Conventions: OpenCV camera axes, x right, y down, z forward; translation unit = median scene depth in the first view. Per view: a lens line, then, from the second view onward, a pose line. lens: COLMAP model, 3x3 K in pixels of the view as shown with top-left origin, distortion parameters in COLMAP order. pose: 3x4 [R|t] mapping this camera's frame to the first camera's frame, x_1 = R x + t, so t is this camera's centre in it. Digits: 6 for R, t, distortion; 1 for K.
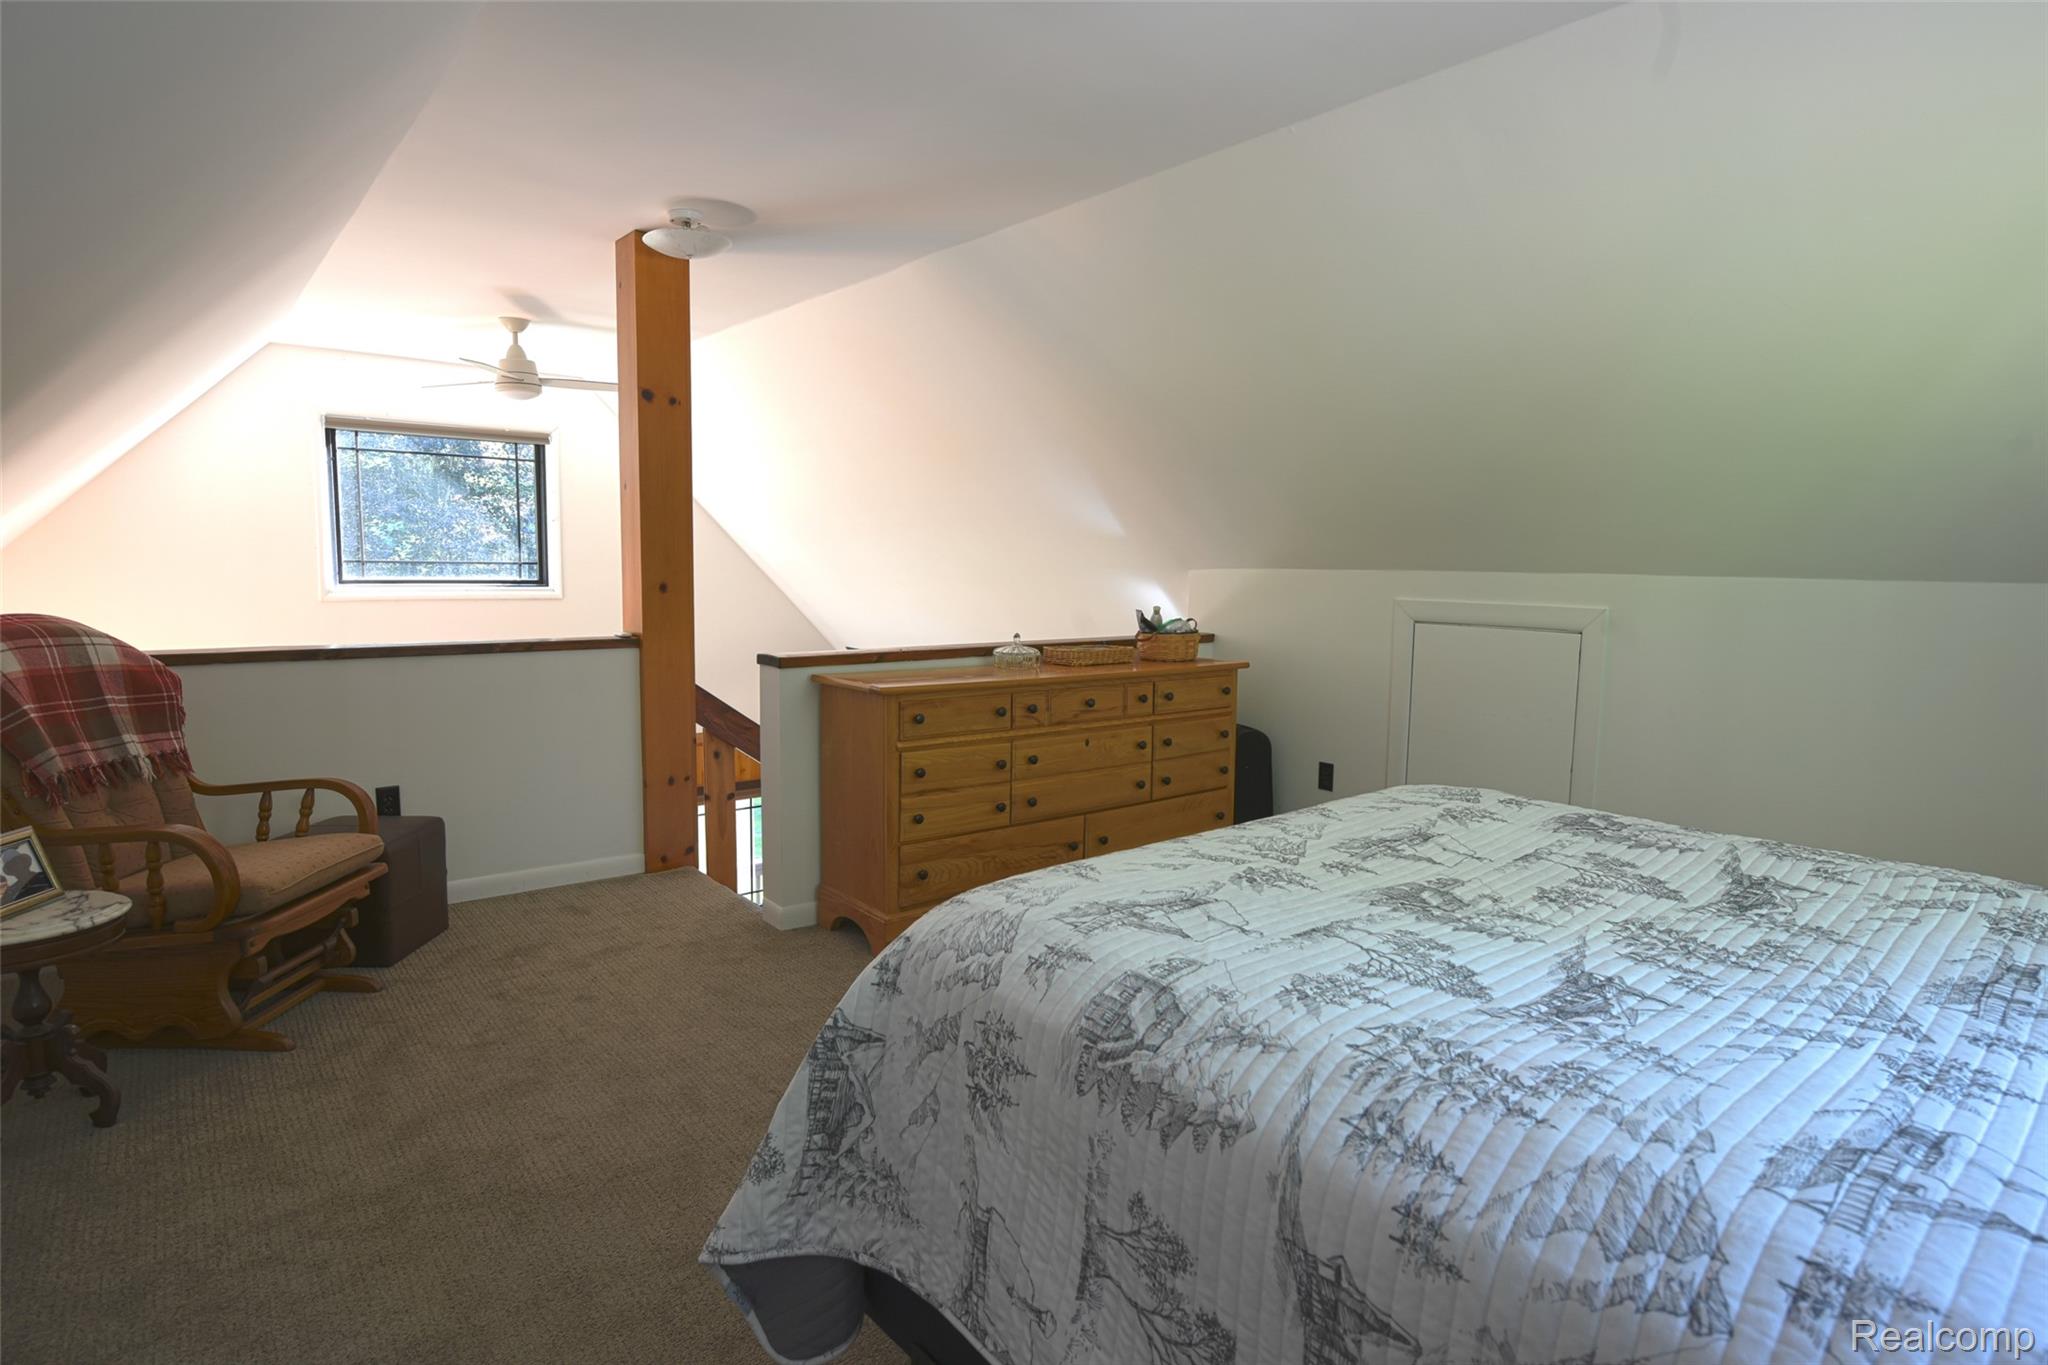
lens RADIAL K [[1072.4, 0, 1036.9], [0, 1072.4, 683.9], [0, 0, 1]] dist [-0.002394, -0.001844]
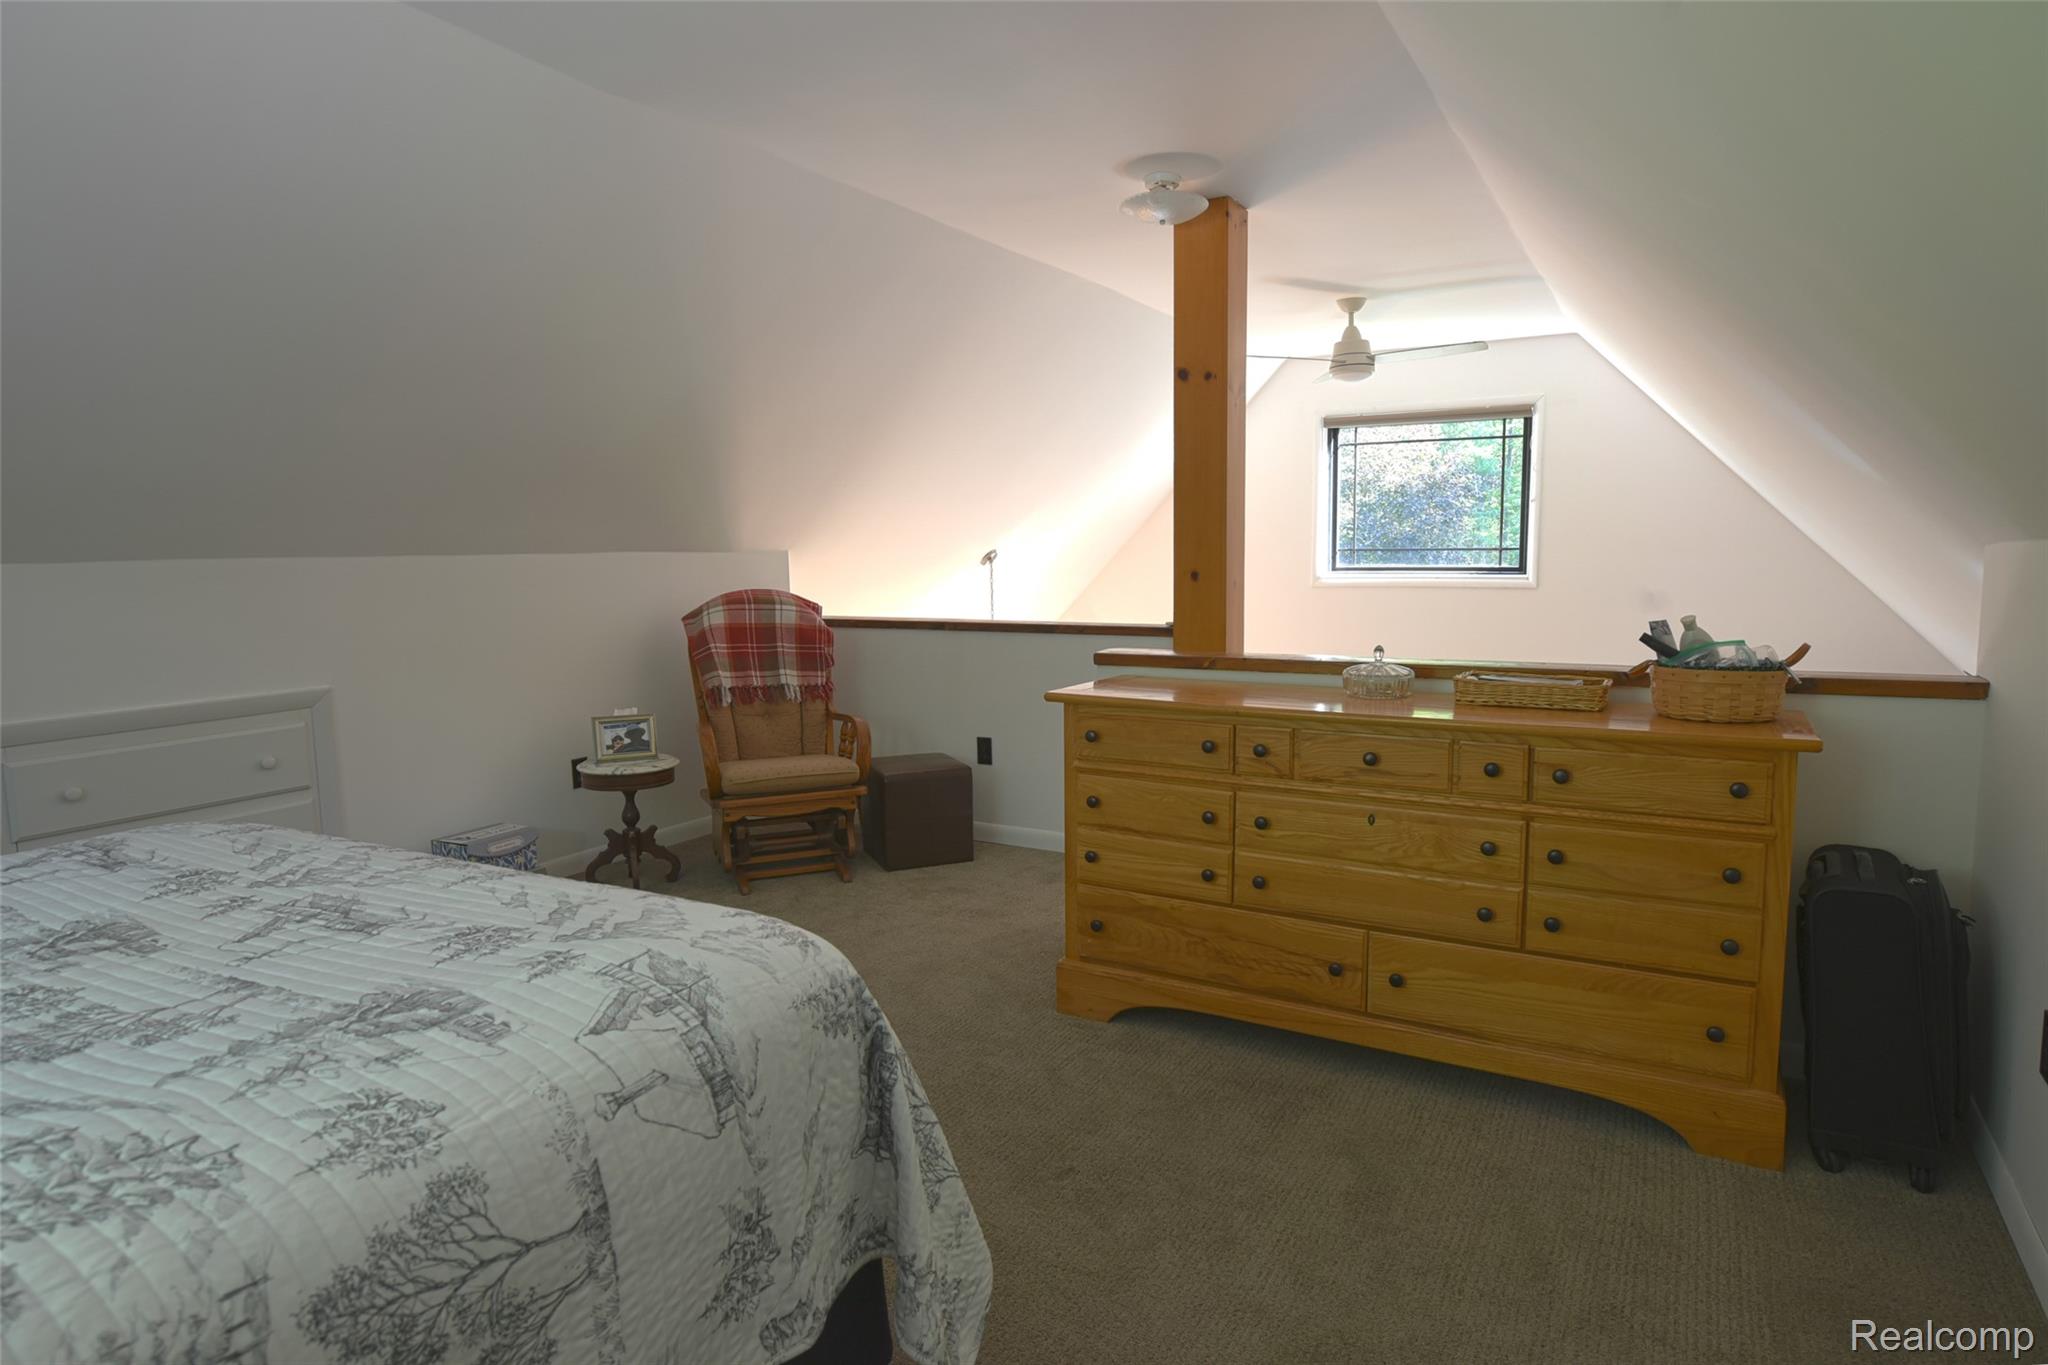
lens RADIAL K [[1140.1, 0, 1039.2], [0, 1140.1, 684.9], [0, 0, 1]] dist [-0.004888, -0.001489]
pose [[0.365663, 0.094133, -0.925975, 0.600627], [-0.087671, 0.993933, 0.066421, -0.053955], [0.926609, 0.056894, 0.371697, 0.557591]]
